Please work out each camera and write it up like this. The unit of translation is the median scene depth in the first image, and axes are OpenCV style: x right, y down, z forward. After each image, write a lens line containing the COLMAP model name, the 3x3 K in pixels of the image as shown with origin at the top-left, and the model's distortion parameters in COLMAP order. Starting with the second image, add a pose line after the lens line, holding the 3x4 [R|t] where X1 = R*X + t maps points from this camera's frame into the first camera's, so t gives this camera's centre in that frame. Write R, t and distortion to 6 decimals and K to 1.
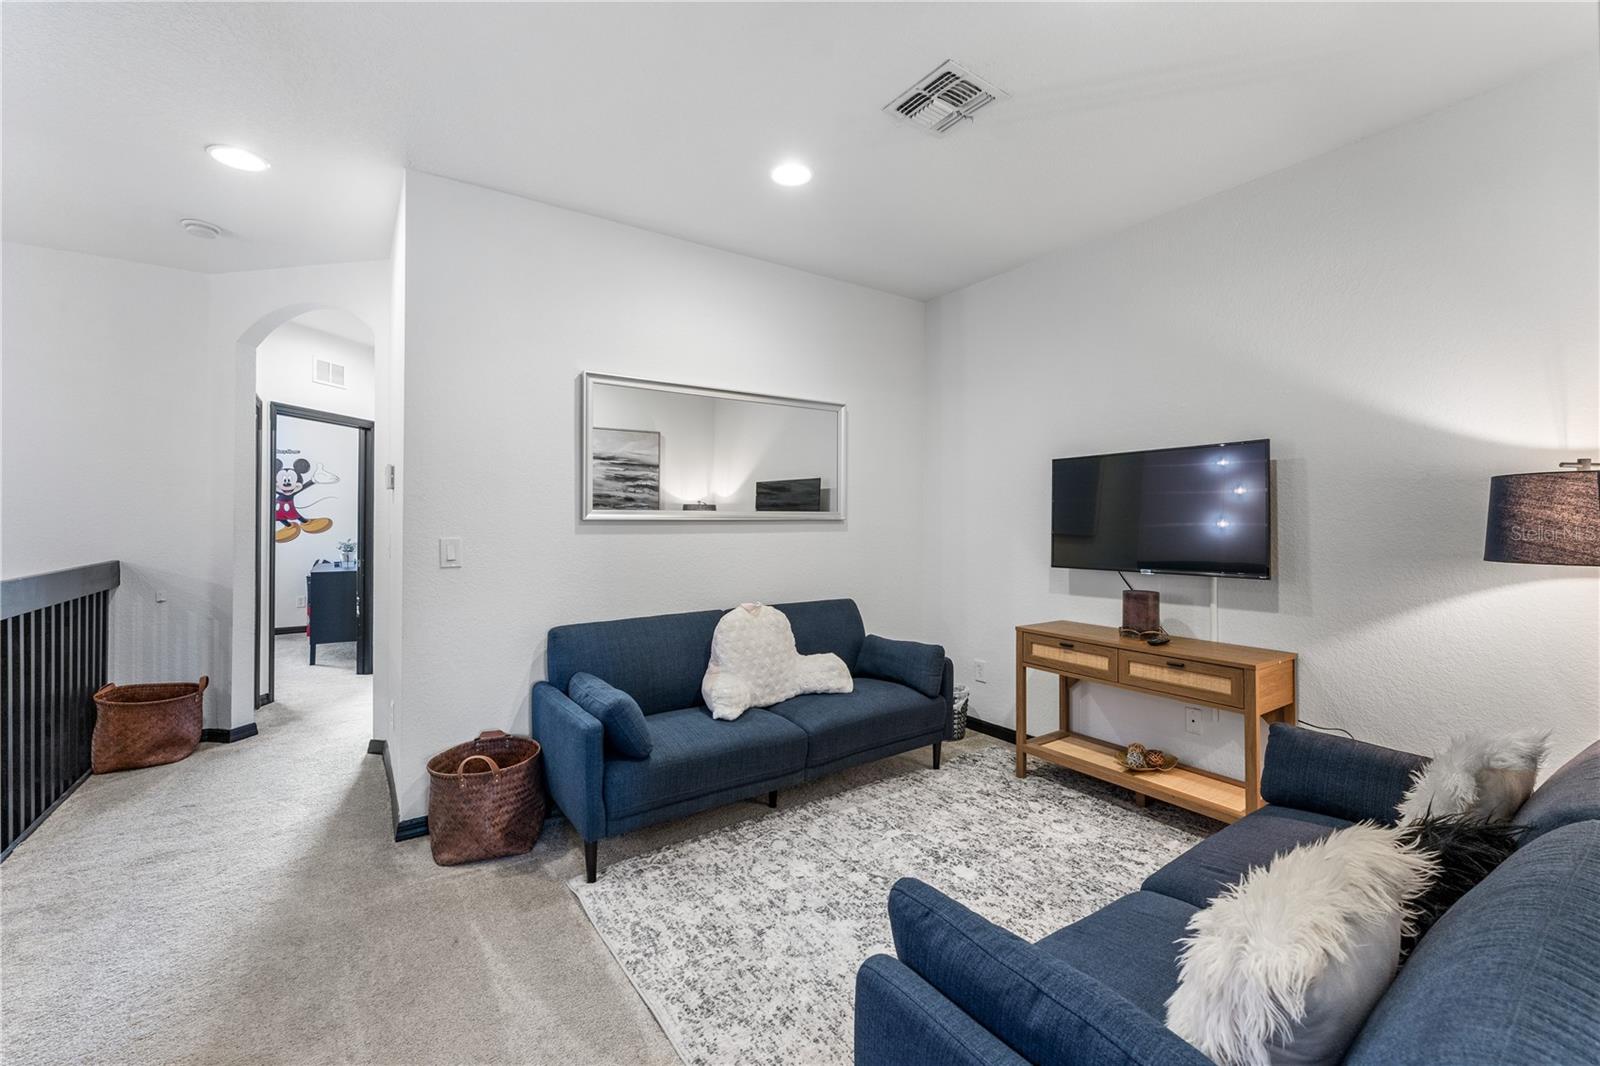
lens RADIAL K [[649.4, 0, 795.0], [0, 649.4, 509.4], [0, 0, 1]] dist [-0.000956, -0.000085]
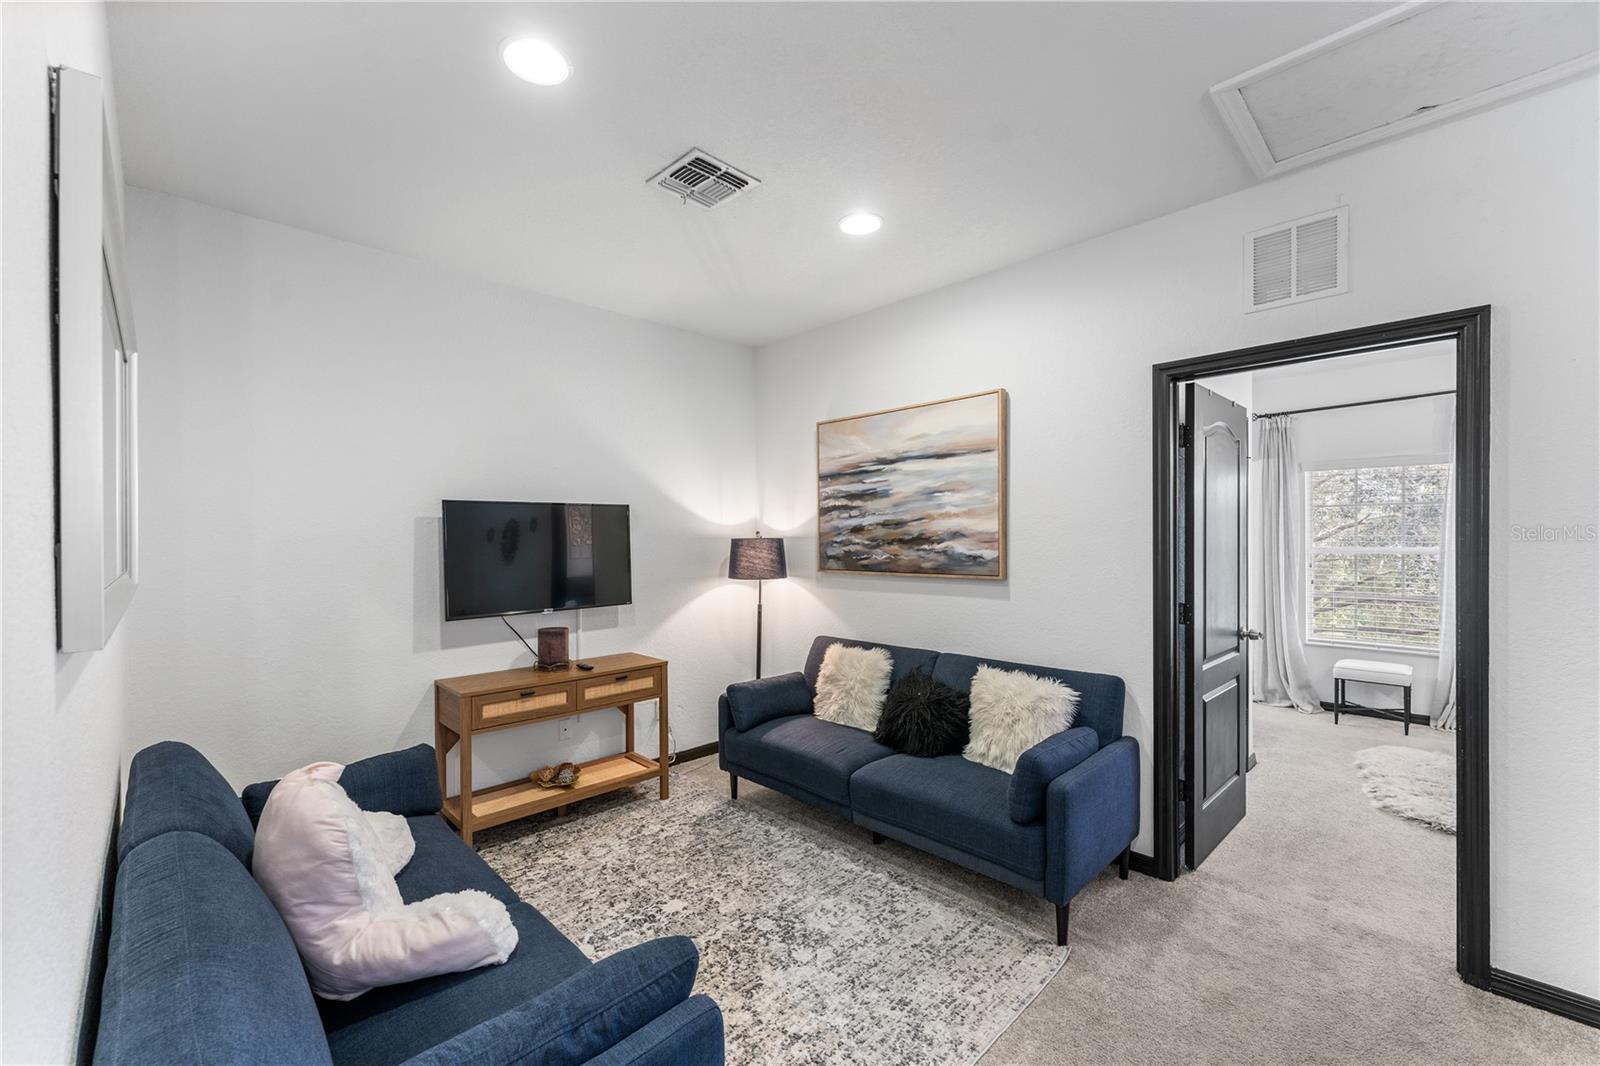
lens RADIAL K [[641.2, 0, 794.5], [0, 641.2, 538.3], [0, 0, 1]] dist [0.000734, 0.000017]
pose [[-0.165203, 0.001055, 0.986259, -0.691813], [-0.011074, 0.999934, -0.002925, -0.034027], [-0.986197, -0.011405, -0.165180, 0.850074]]
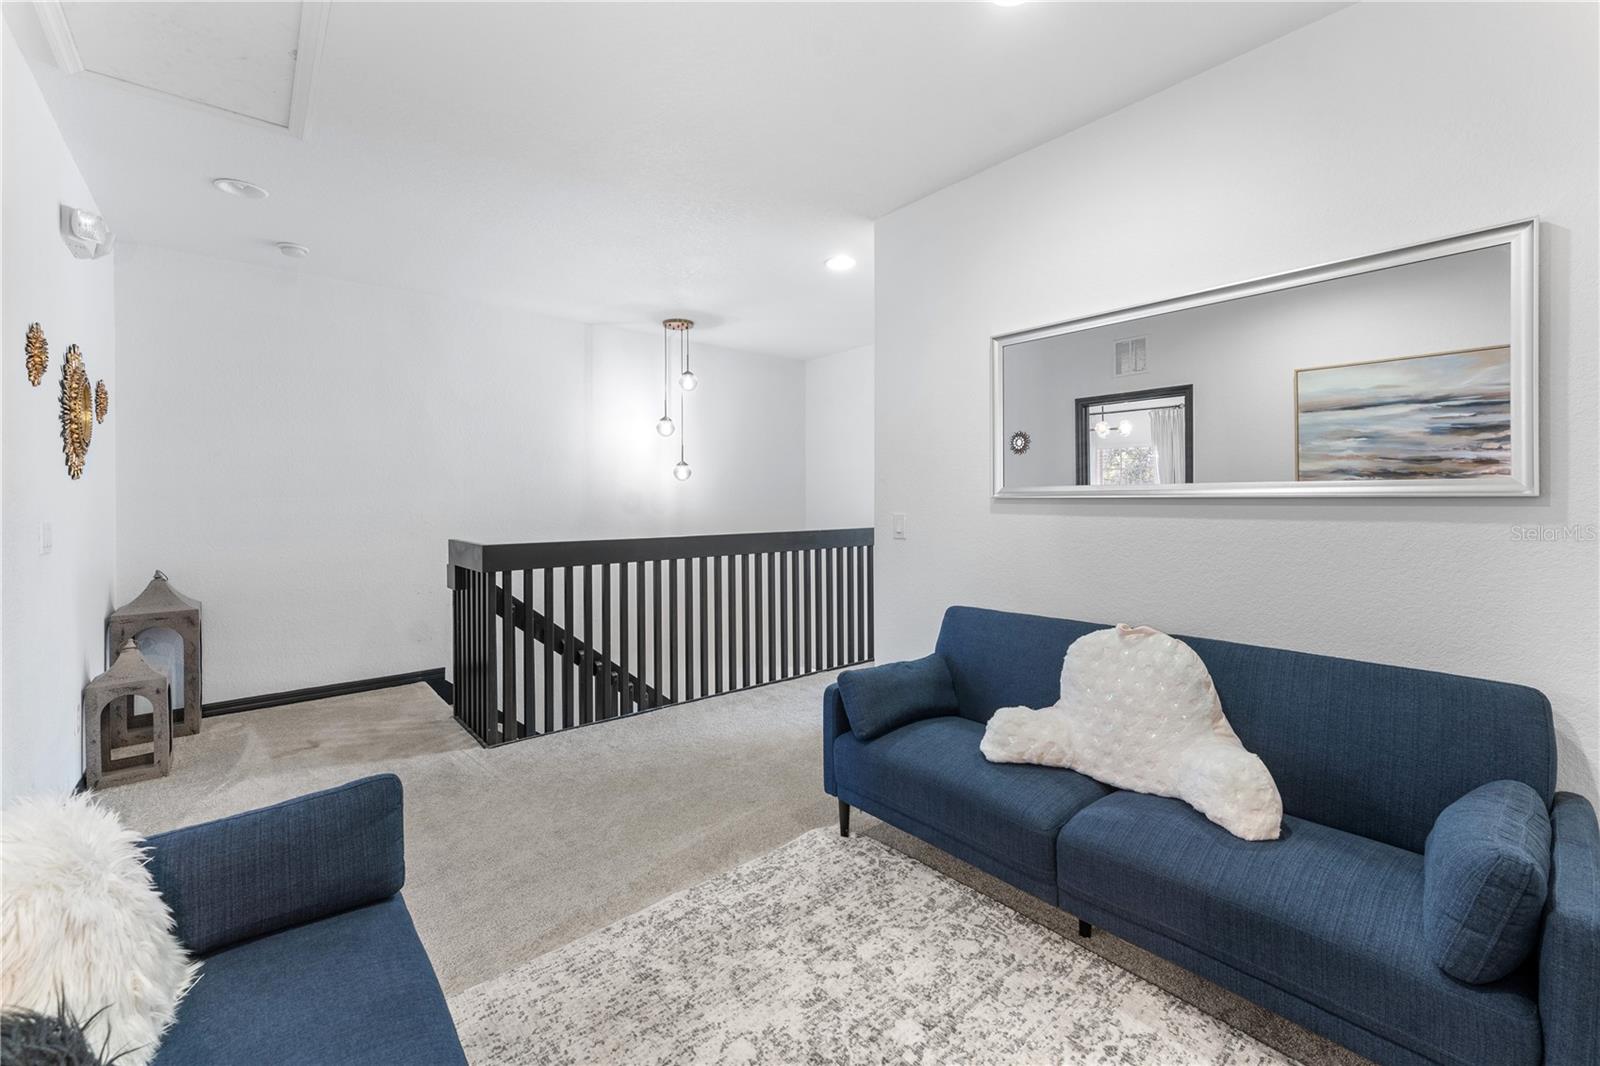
lens RADIAL K [[659.6, 0, 798.7], [0, 659.6, 499.1], [0, 0, 1]] dist [-0.000151, -0.000097]
pose [[0.092598, -0.002308, -0.995701, 0.648825], [0.018920, 0.999821, -0.000558, 0.014403], [0.995524, -0.018787, 0.092625, 0.708518]]
